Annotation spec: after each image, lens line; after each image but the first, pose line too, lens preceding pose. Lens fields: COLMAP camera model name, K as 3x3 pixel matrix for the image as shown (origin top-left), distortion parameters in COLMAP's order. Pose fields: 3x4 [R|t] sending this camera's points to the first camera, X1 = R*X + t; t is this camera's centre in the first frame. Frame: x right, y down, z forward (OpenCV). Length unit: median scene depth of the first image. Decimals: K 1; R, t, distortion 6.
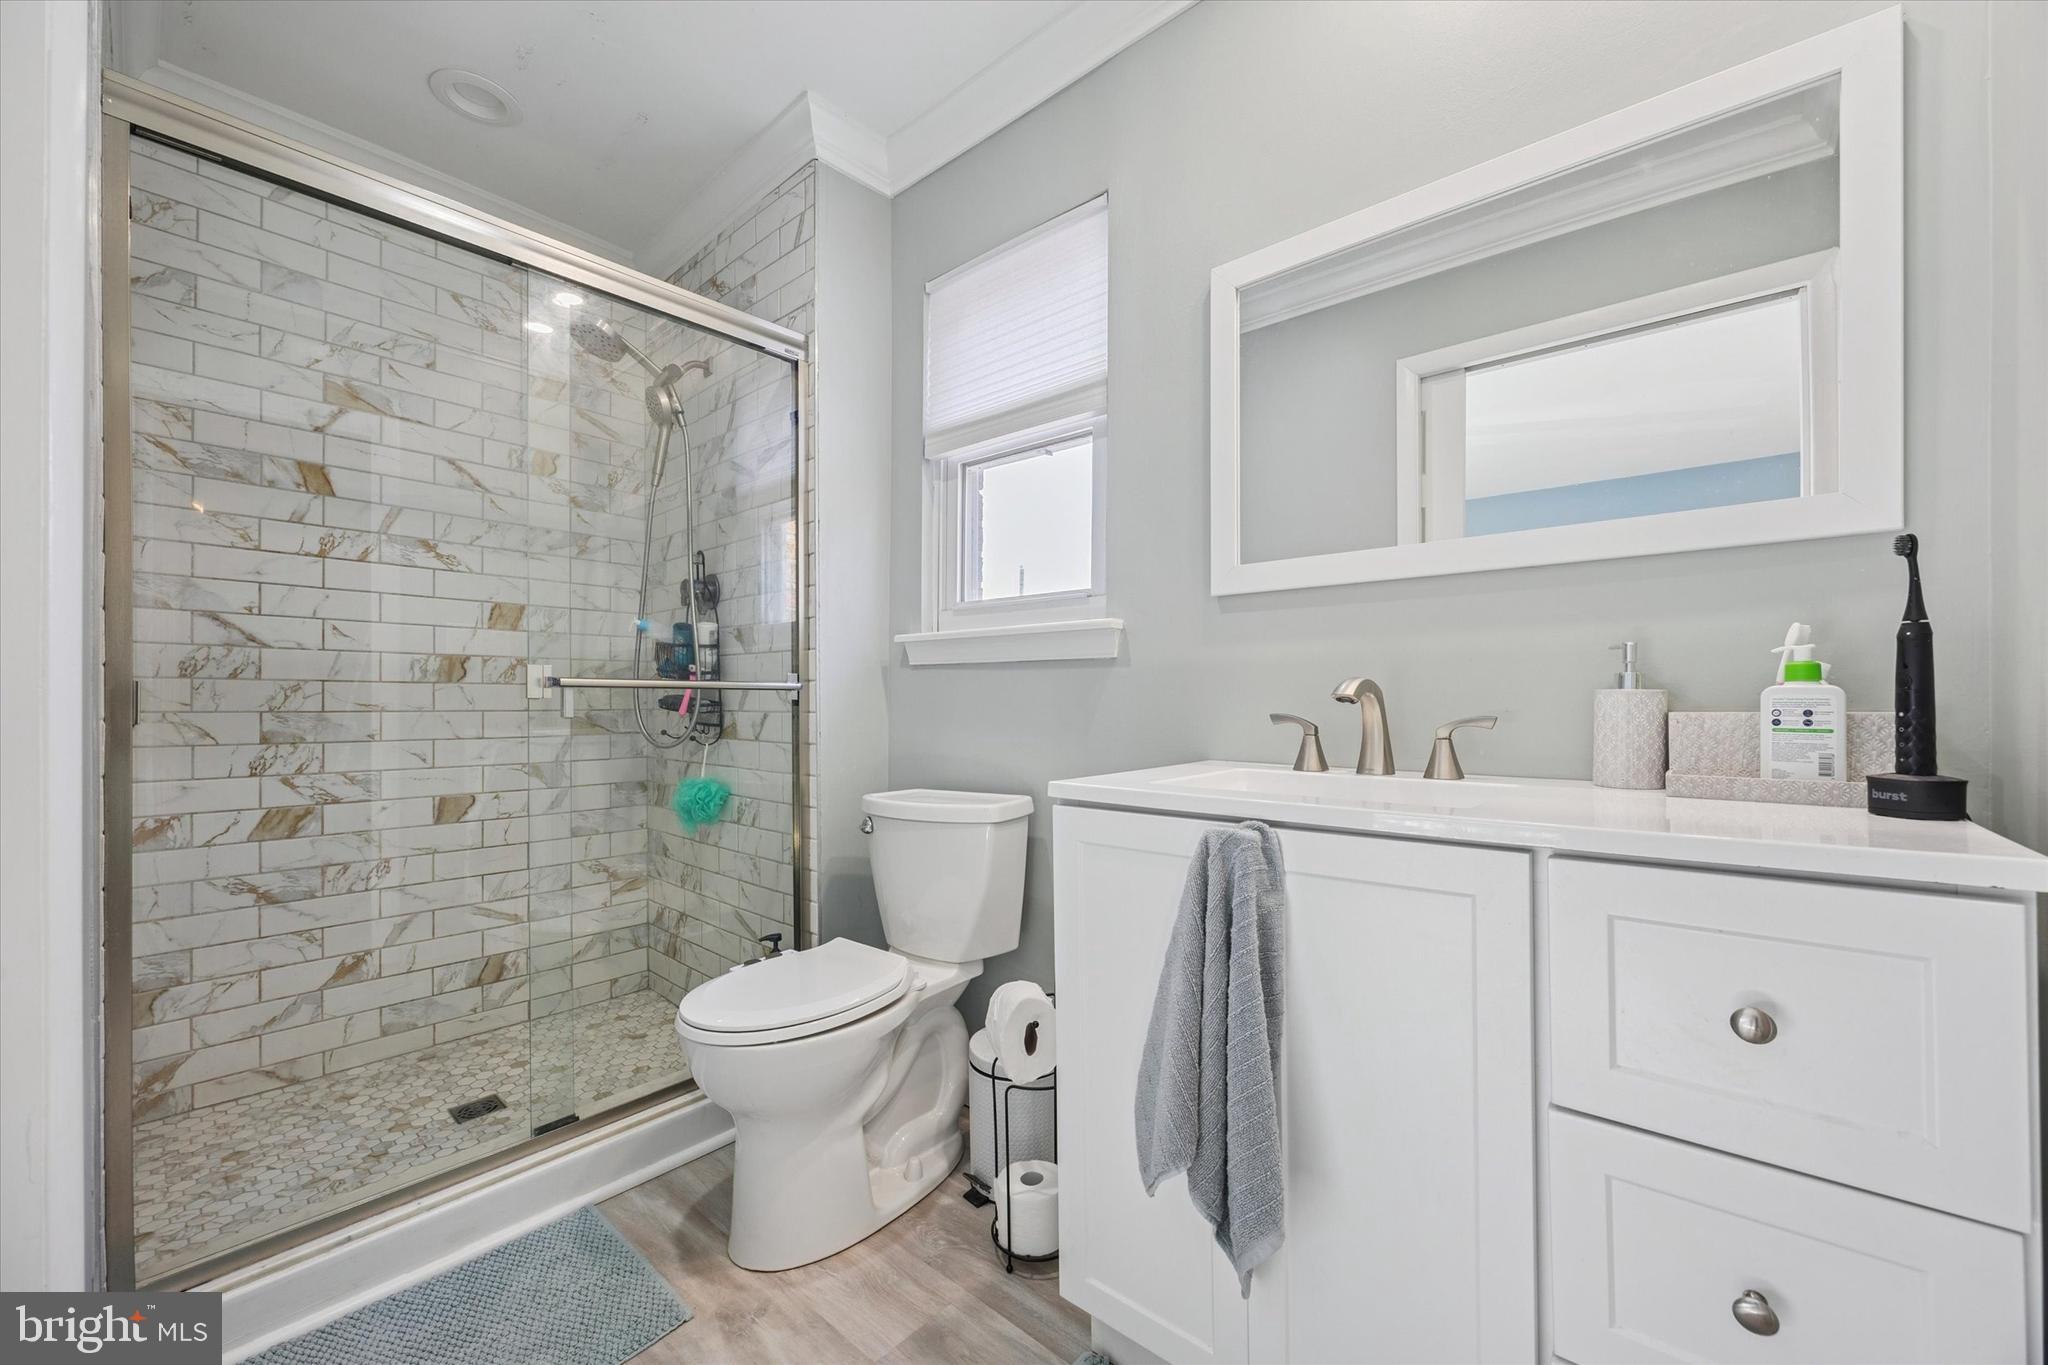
lens RADIAL K [[789.8, 0, 993.8], [0, 789.8, 697.8], [0, 0, 1]] dist [-0.001030, 0.000078]
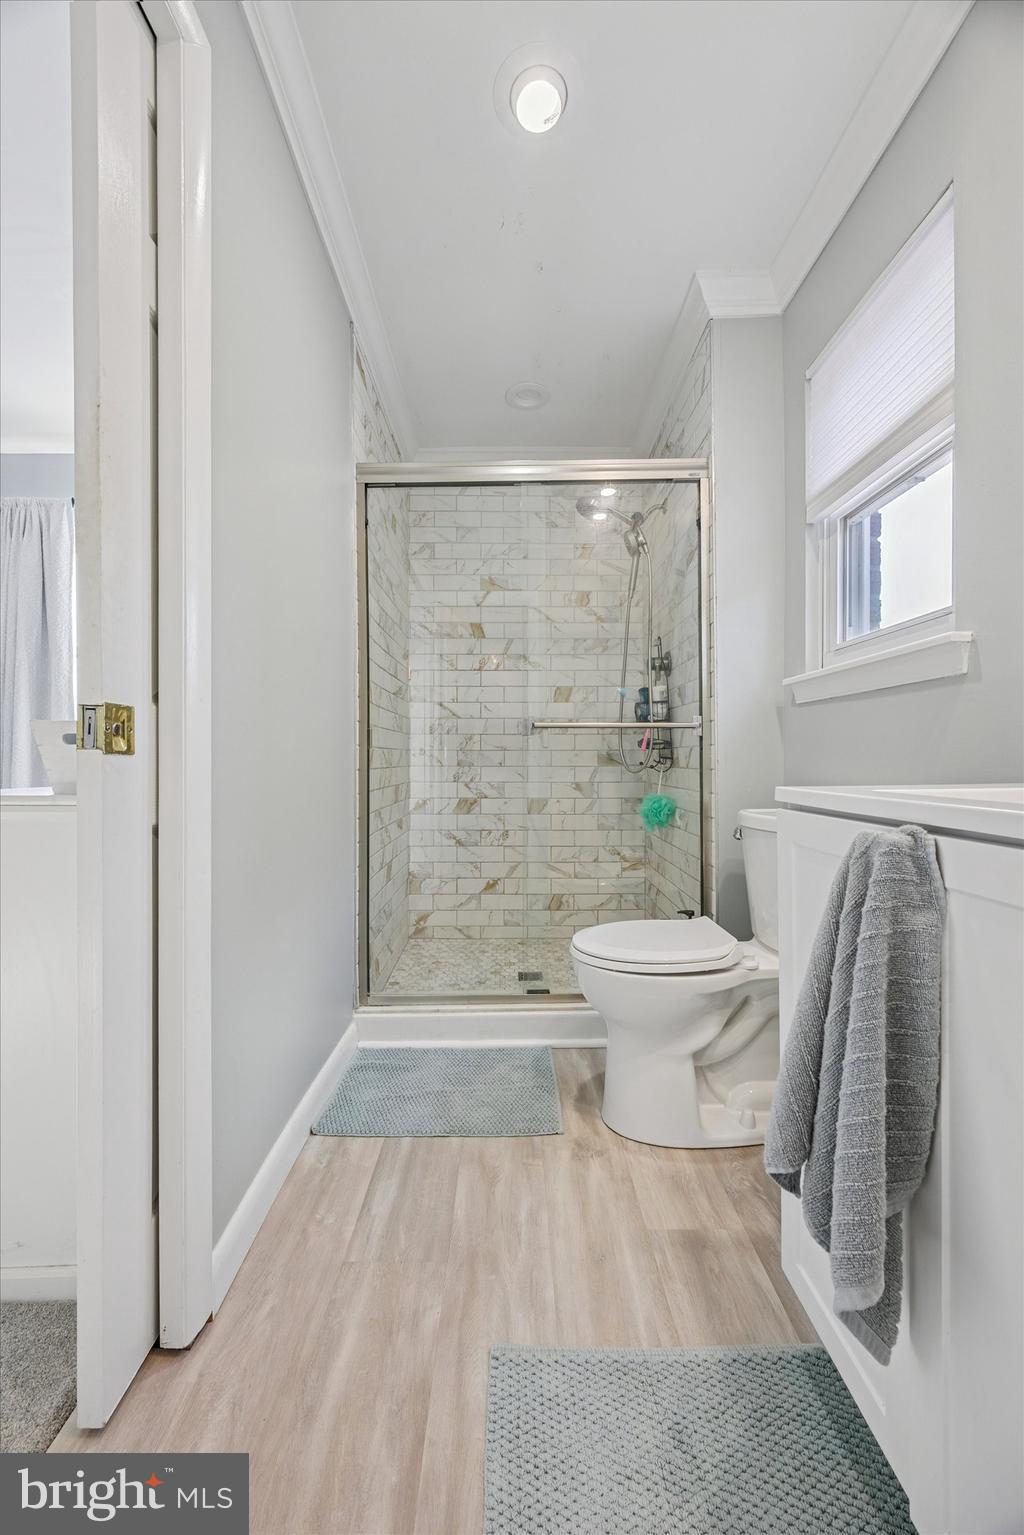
lens RADIAL K [[589.0, 0, 566.1], [0, 589.0, 765.5], [0, 0, 1]] dist [0.000662, 0.000071]
pose [[0.672162, -0.004274, -0.740392, 0.341174], [0.003732, 0.999990, -0.002385, 0.055996], [0.740395, -0.001160, 0.672171, 0.176021]]
